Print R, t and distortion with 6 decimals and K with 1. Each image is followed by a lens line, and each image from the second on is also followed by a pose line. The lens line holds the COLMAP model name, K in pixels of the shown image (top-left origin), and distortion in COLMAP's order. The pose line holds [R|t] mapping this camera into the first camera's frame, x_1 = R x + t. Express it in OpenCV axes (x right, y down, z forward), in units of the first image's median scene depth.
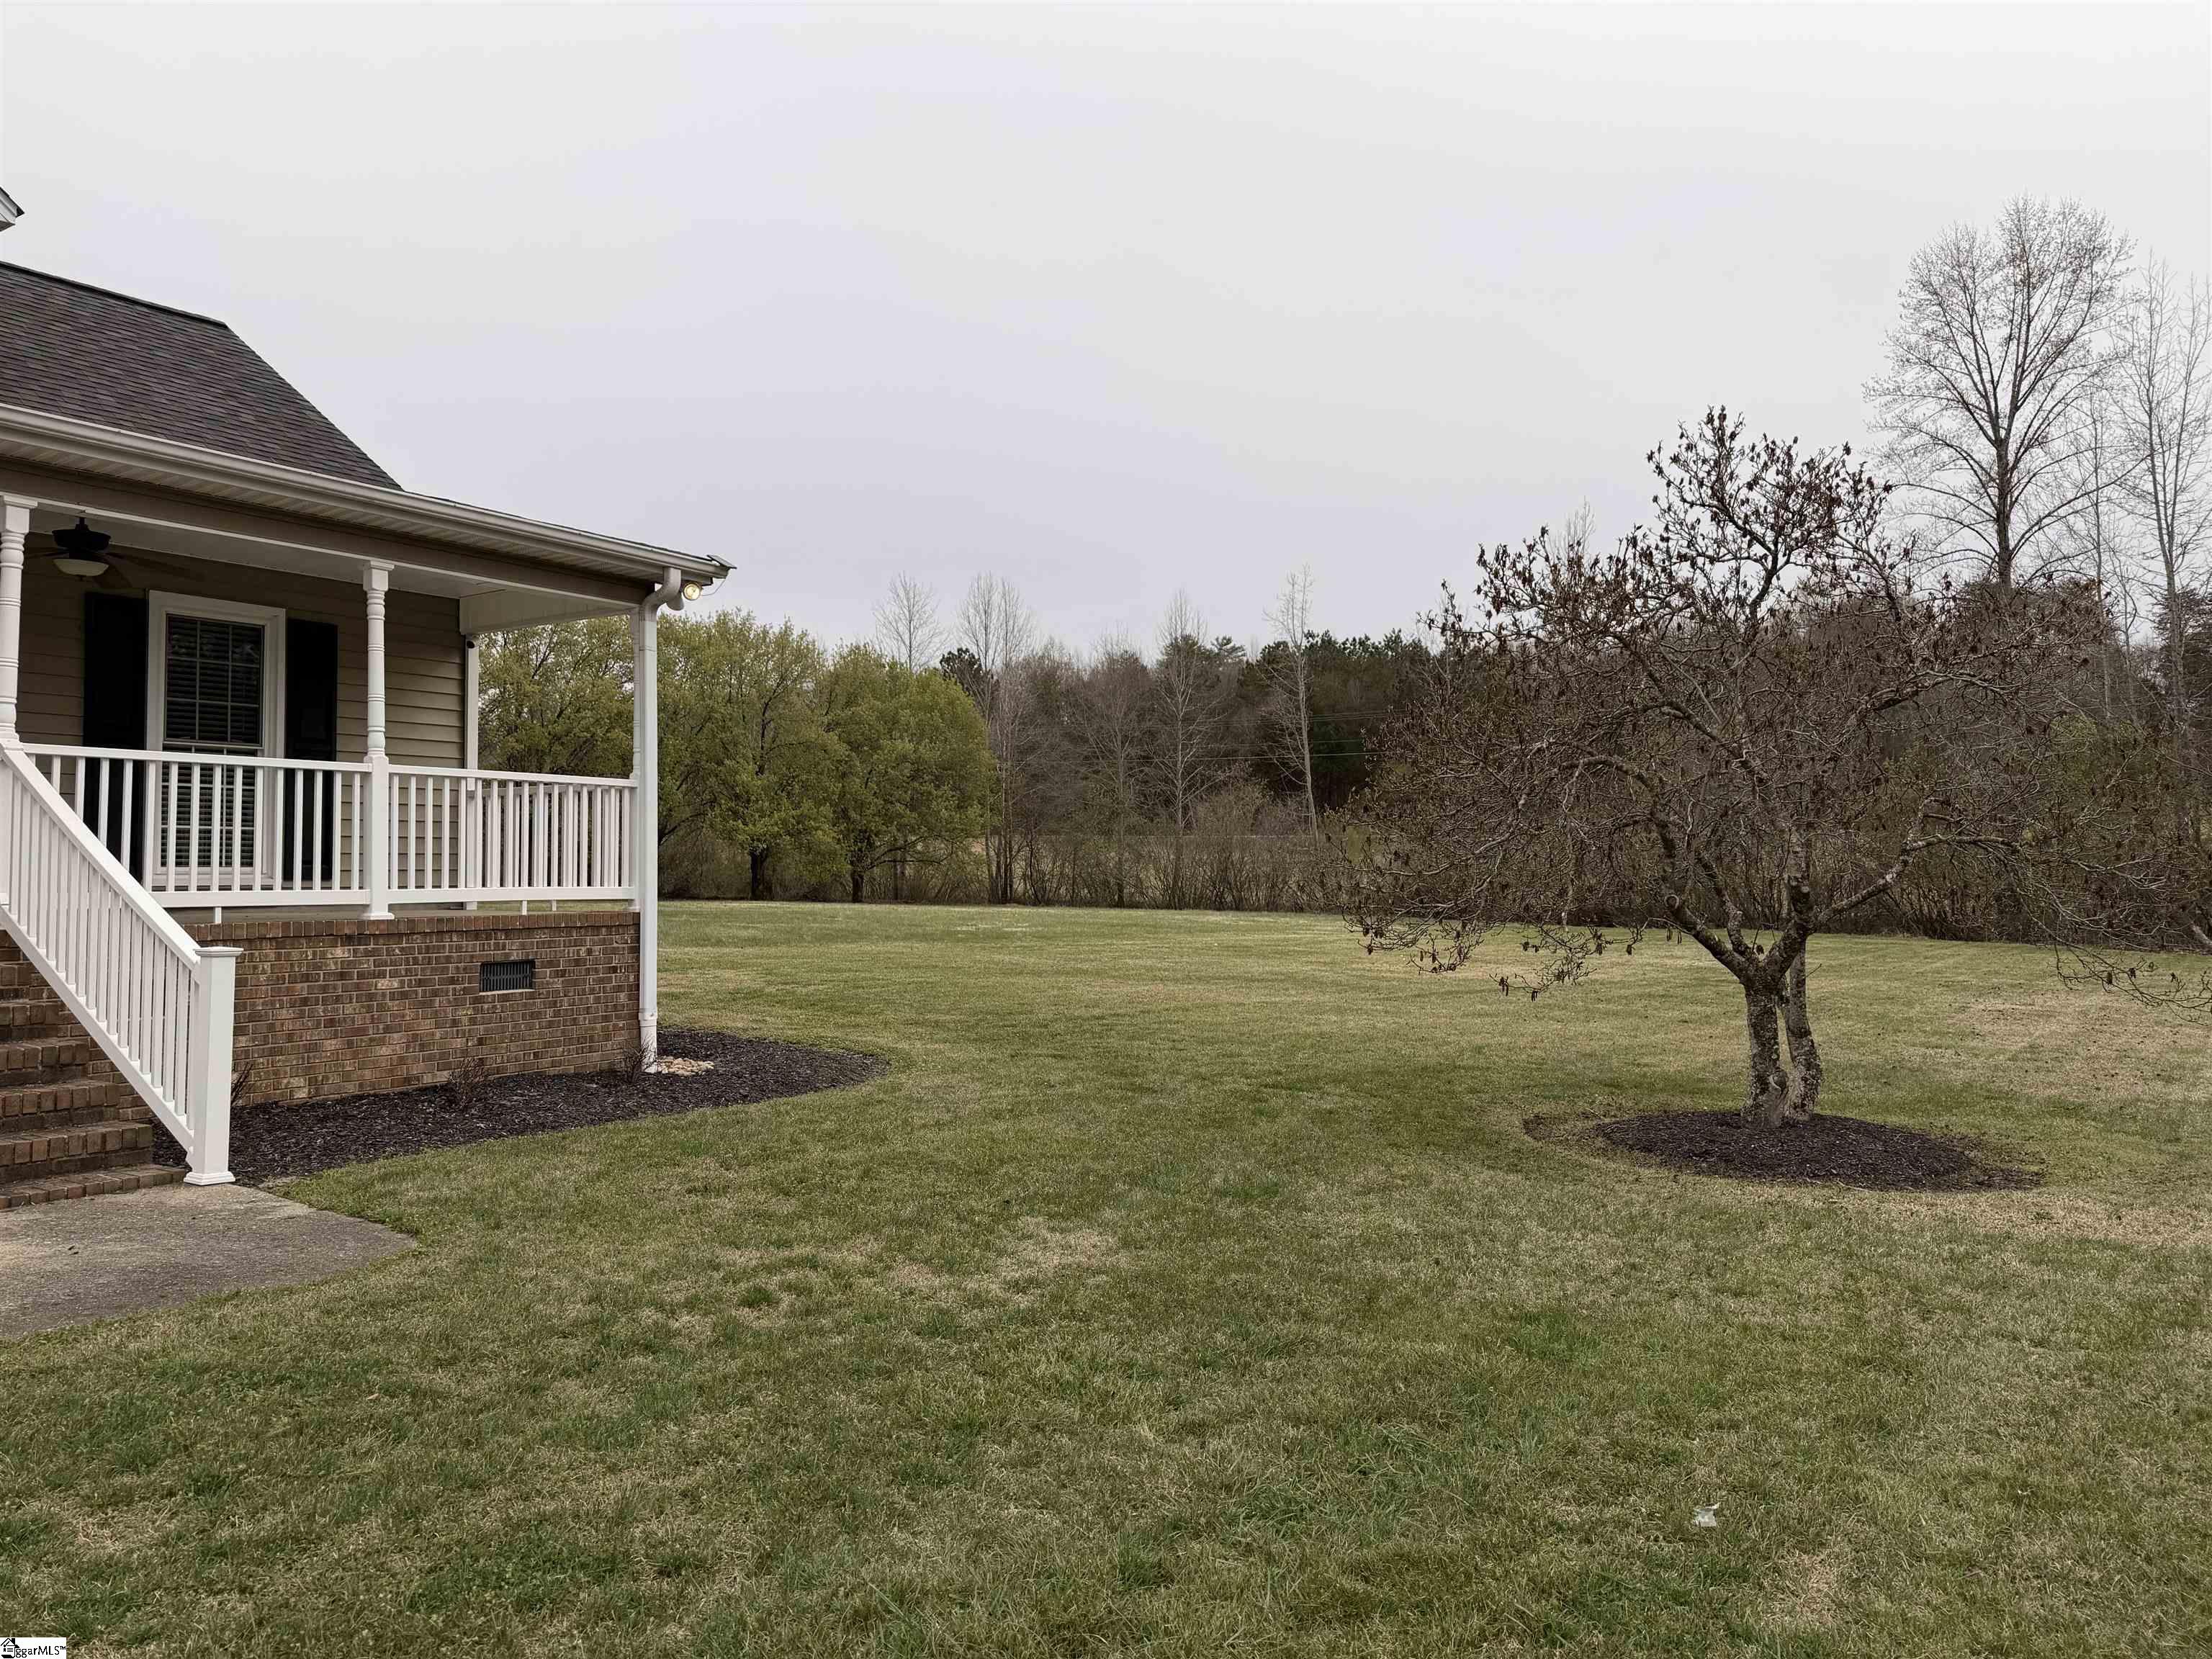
lens RADIAL K [[1530.1, 0, 1106.0], [0, 1530.1, 829.5], [0, 0, 1]] dist [0.082732, -0.097761]
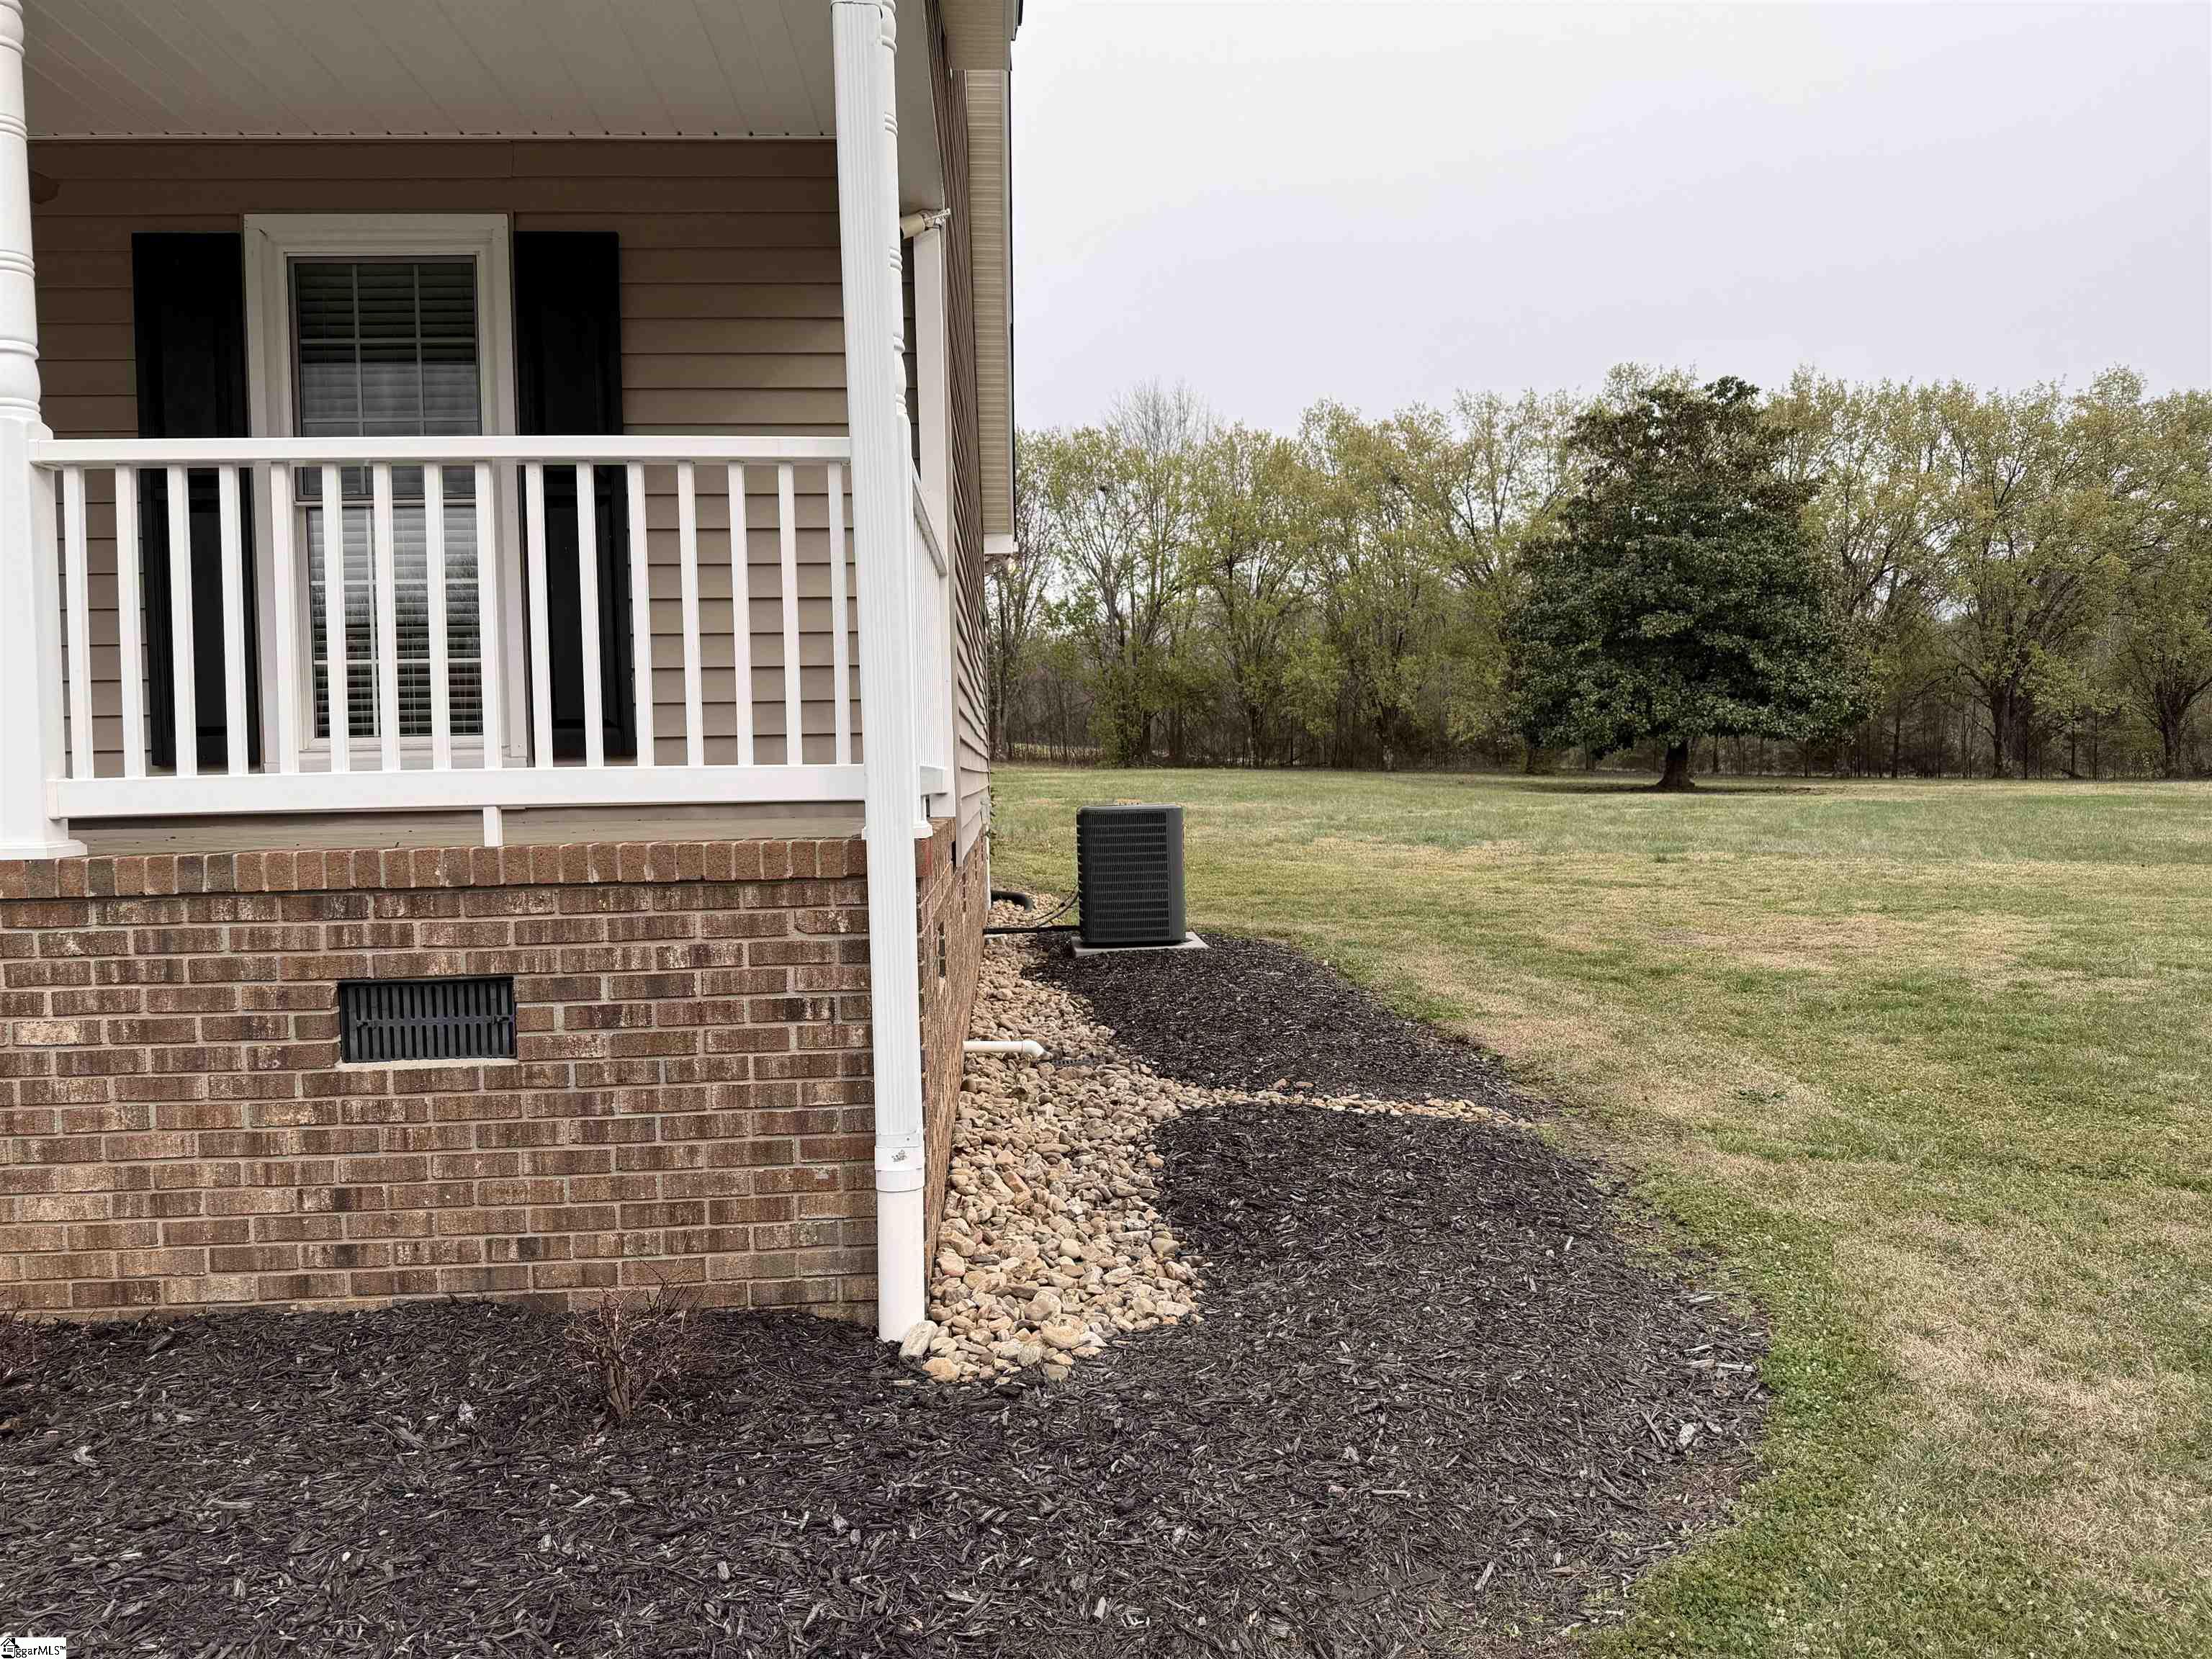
lens RADIAL K [[1530.1, 0, 1106.0], [0, 1530.1, 829.5], [0, 0, 1]] dist [0.082732, -0.097761]
pose [[0.601447, 0.018817, -0.798691, -0.011581], [0.043000, 0.997511, 0.055882, 0.037346], [0.797755, -0.067954, 0.599140, 0.892685]]
